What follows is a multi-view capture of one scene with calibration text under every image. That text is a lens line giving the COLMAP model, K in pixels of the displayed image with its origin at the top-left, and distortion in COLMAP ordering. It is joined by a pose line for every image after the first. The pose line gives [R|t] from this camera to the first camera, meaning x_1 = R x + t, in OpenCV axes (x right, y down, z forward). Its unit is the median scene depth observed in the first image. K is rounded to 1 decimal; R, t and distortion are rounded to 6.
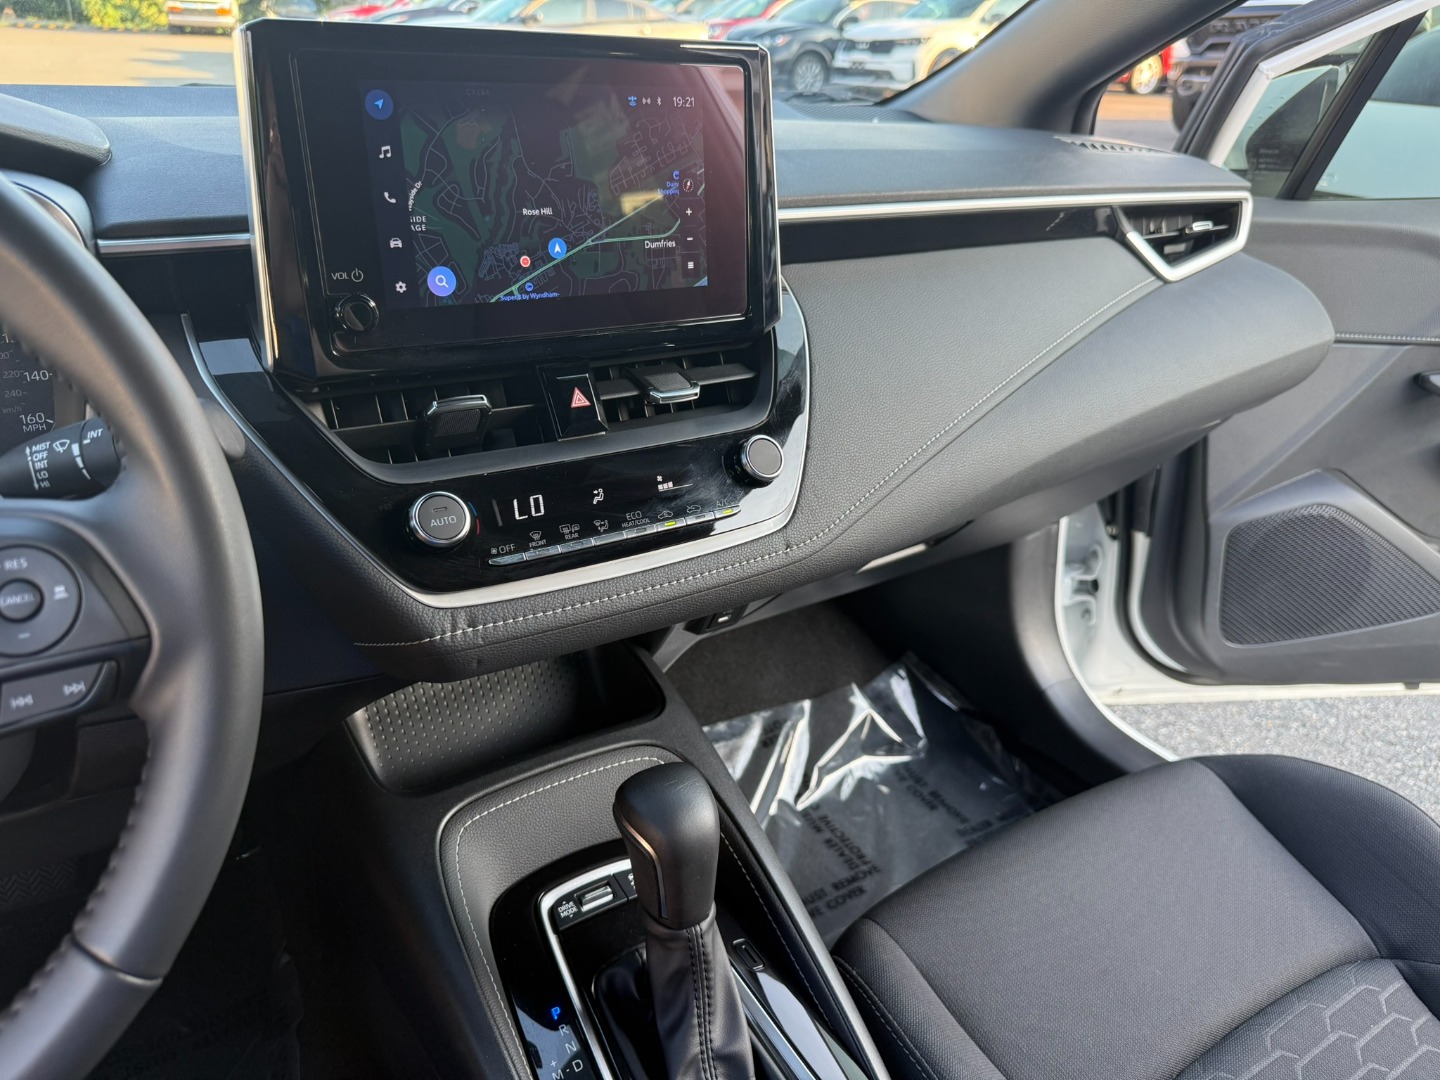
lens RADIAL K [[1027.9, 0, 724.7], [0, 1027.9, 537.2], [0, 0, 1]] dist [-0.000086, -0.013774]
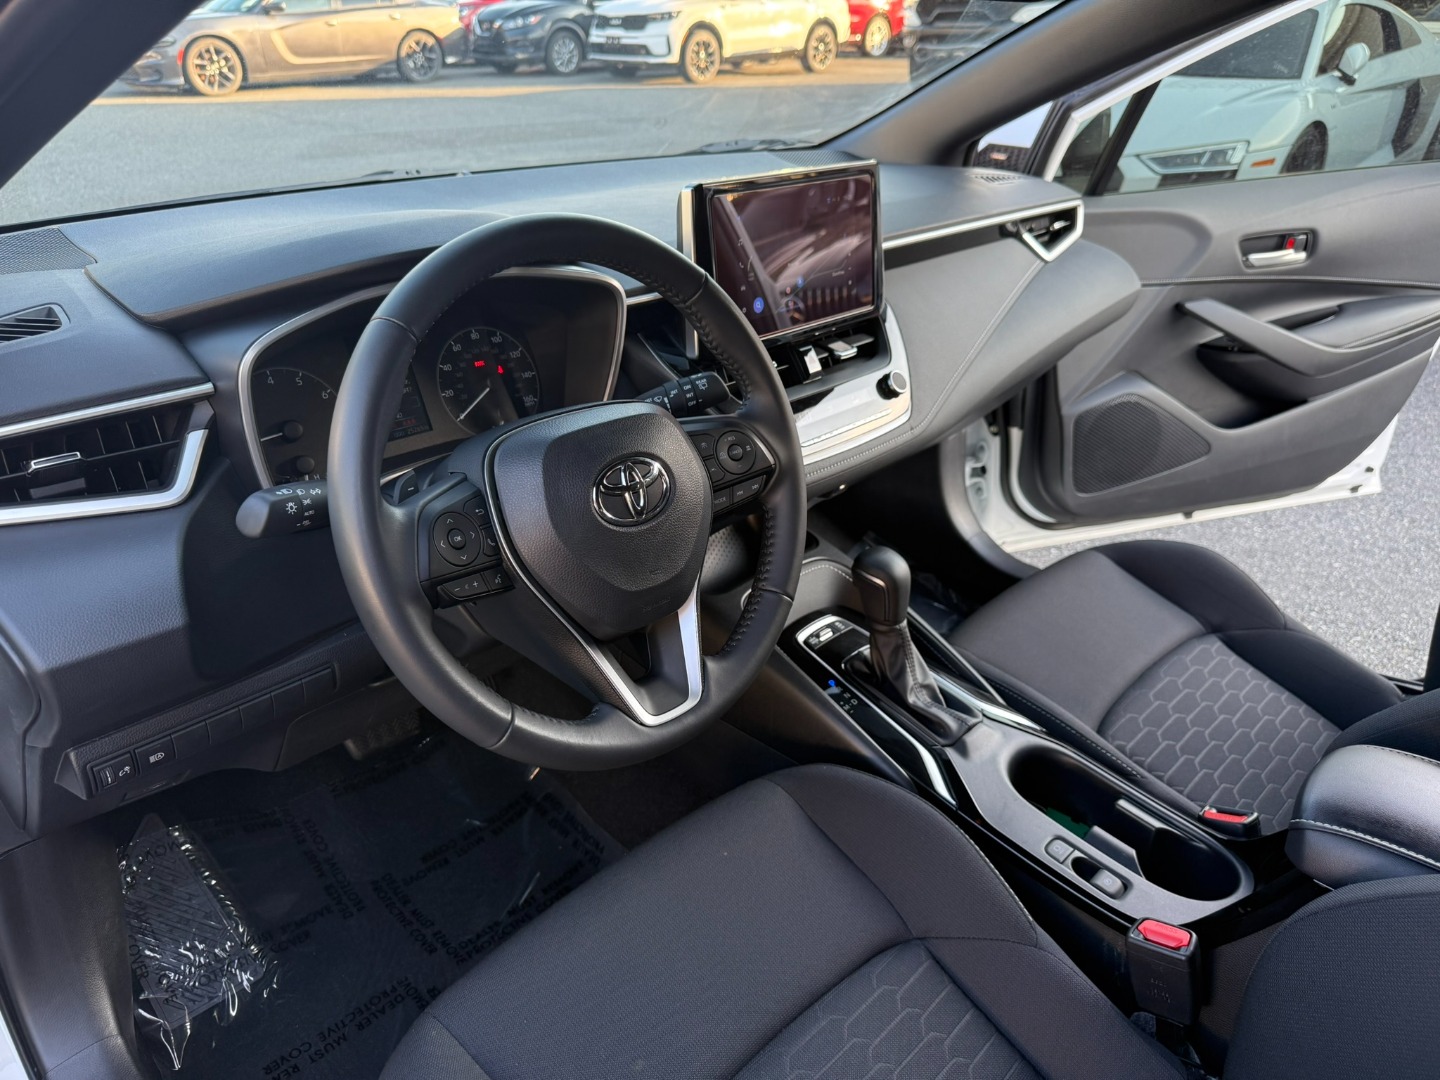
lens RADIAL K [[1027.9, 0, 690.0], [0, 1027.9, 537.9], [0, 0, 1]] dist [-0.000086, -0.013774]
pose [[0.977695, -0.120905, 0.171739, -0.319187], [0.115950, 0.992503, 0.038633, 0.041506], [-0.175123, -0.017858, 0.984385, -0.363458]]
